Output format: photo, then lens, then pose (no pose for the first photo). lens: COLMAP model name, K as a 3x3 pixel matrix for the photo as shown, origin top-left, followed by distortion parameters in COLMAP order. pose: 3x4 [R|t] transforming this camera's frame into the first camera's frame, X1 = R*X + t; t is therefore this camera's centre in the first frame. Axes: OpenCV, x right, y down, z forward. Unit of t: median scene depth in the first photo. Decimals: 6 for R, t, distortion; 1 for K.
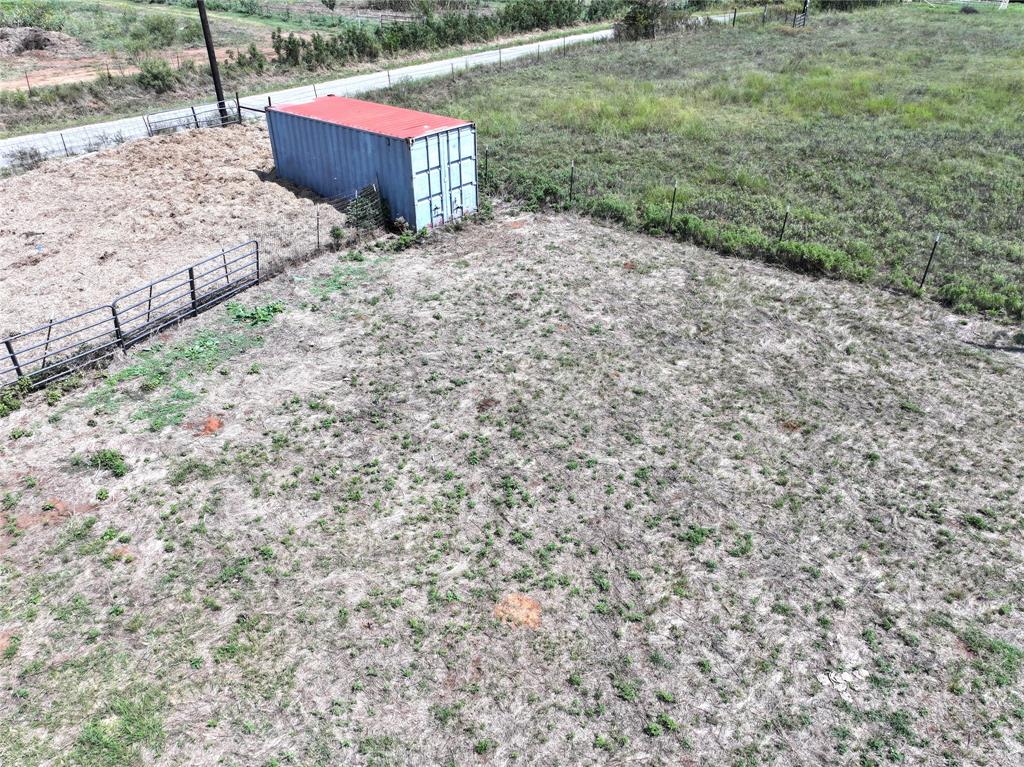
lens RADIAL K [[715.8, 0, 509.2], [0, 715.8, 382.7], [0, 0, 1]] dist [-0.000257, 0.011556]
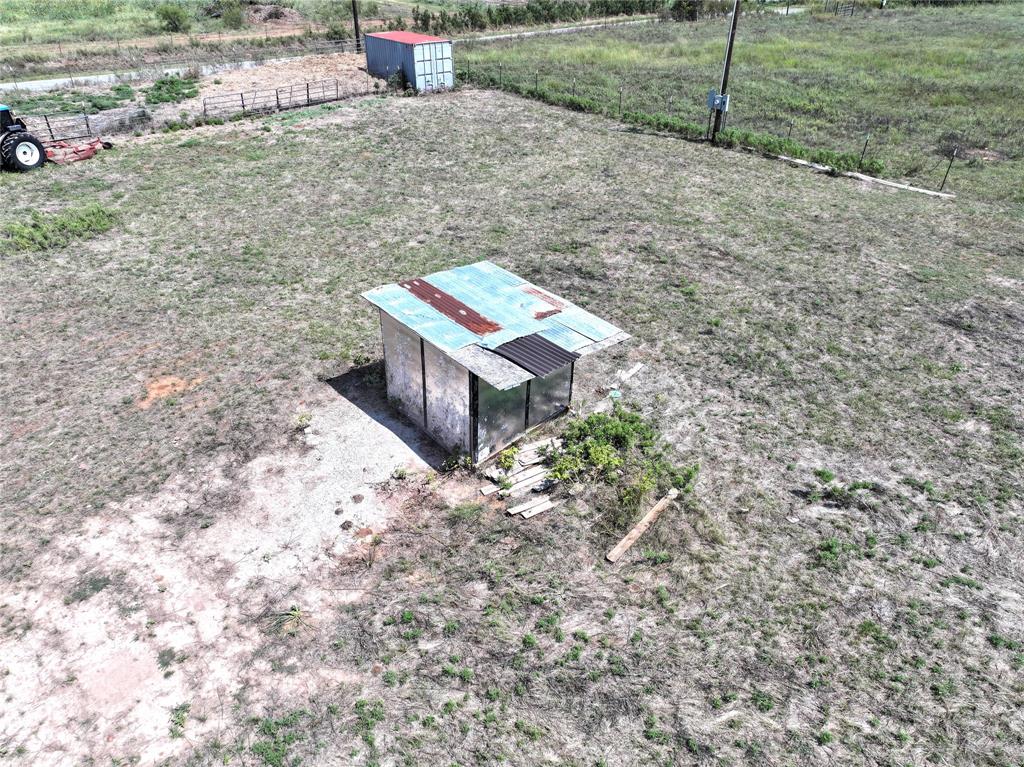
lens RADIAL K [[715.8, 0, 509.2], [0, 715.8, 382.7], [0, 0, 1]] dist [-0.000257, 0.011556]
pose [[0.965110, 0.133315, -0.225367, 0.382617], [-0.133277, 0.990958, 0.015451, 0.301956], [0.225389, 0.015124, 0.974152, -0.517252]]
